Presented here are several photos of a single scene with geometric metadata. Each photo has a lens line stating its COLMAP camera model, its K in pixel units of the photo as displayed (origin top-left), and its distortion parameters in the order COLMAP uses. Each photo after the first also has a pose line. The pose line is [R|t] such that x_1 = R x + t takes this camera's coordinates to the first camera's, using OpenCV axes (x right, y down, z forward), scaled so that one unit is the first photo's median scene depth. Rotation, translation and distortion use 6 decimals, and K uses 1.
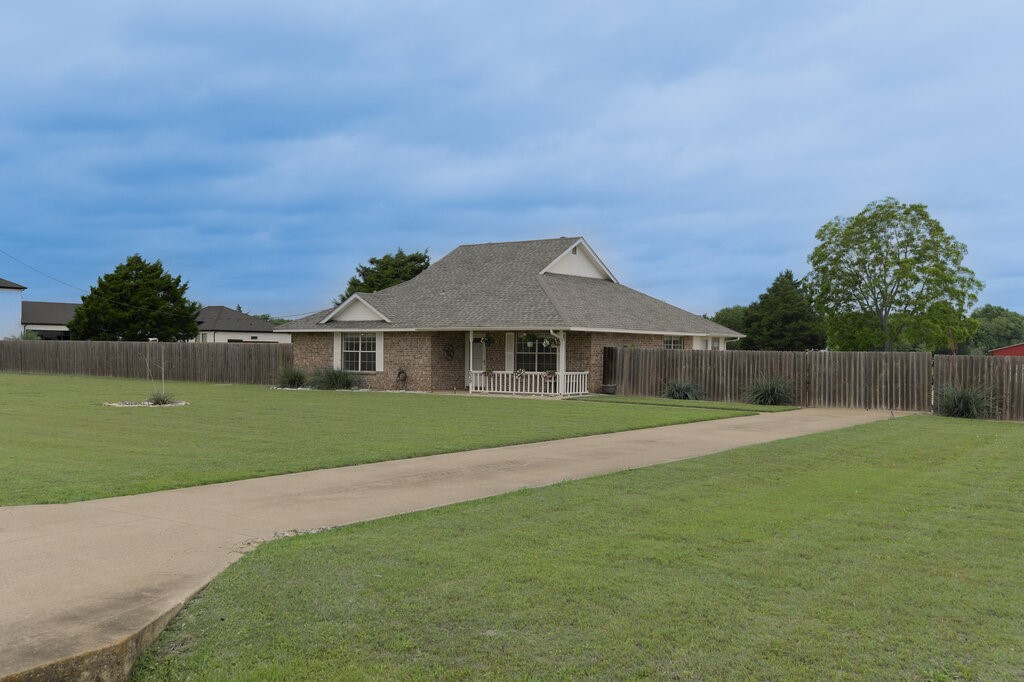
lens RADIAL K [[994.3, 0, 512.0], [0, 994.3, 341.0], [0, 0, 1]] dist [0.042437, -0.000923]
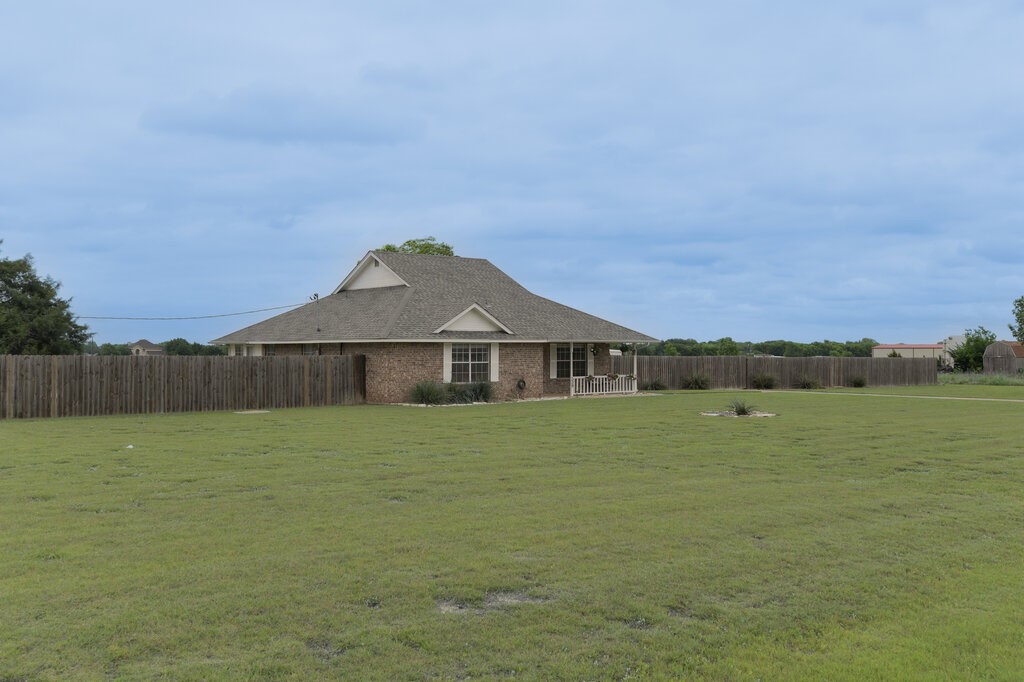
lens RADIAL K [[994.3, 0, 512.0], [0, 994.3, 341.0], [0, 0, 1]] dist [0.042437, -0.000923]
pose [[0.265045, -0.001080, 0.964235, -1.110359], [-0.005288, 0.999983, 0.002574, -0.013654], [-0.964221, -0.005781, 0.265035, 0.716767]]
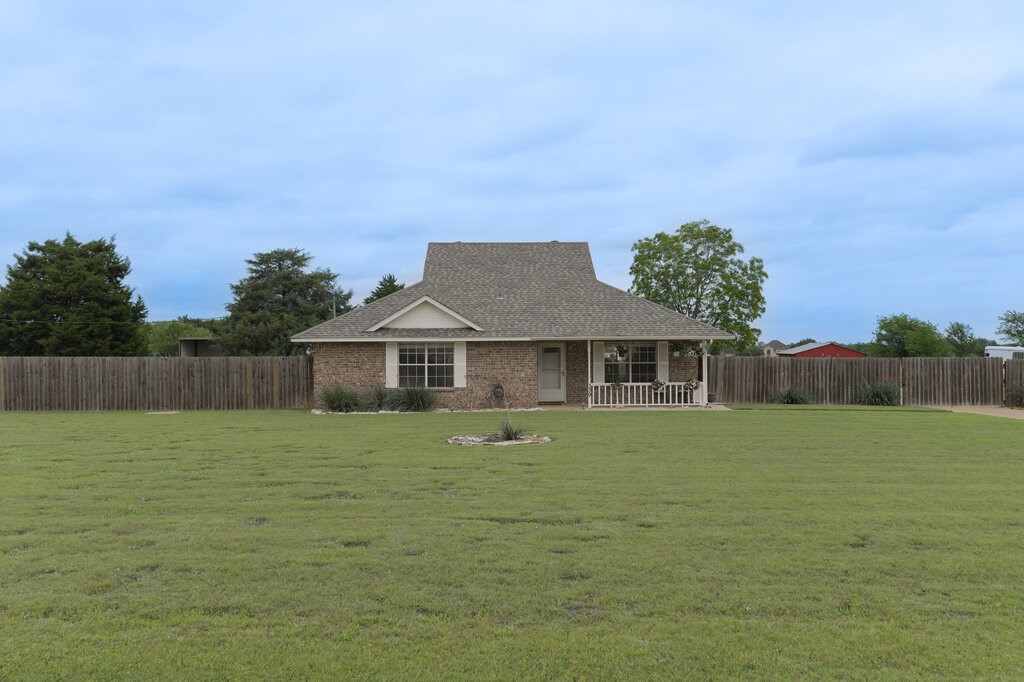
lens RADIAL K [[994.3, 0, 512.0], [0, 994.3, 341.0], [0, 0, 1]] dist [0.042437, -0.000923]
pose [[0.804507, -0.005838, 0.593914, -0.609944], [0.006163, 0.999980, 0.001480, -0.010649], [-0.593911, 0.002469, 0.804527, 0.282245]]
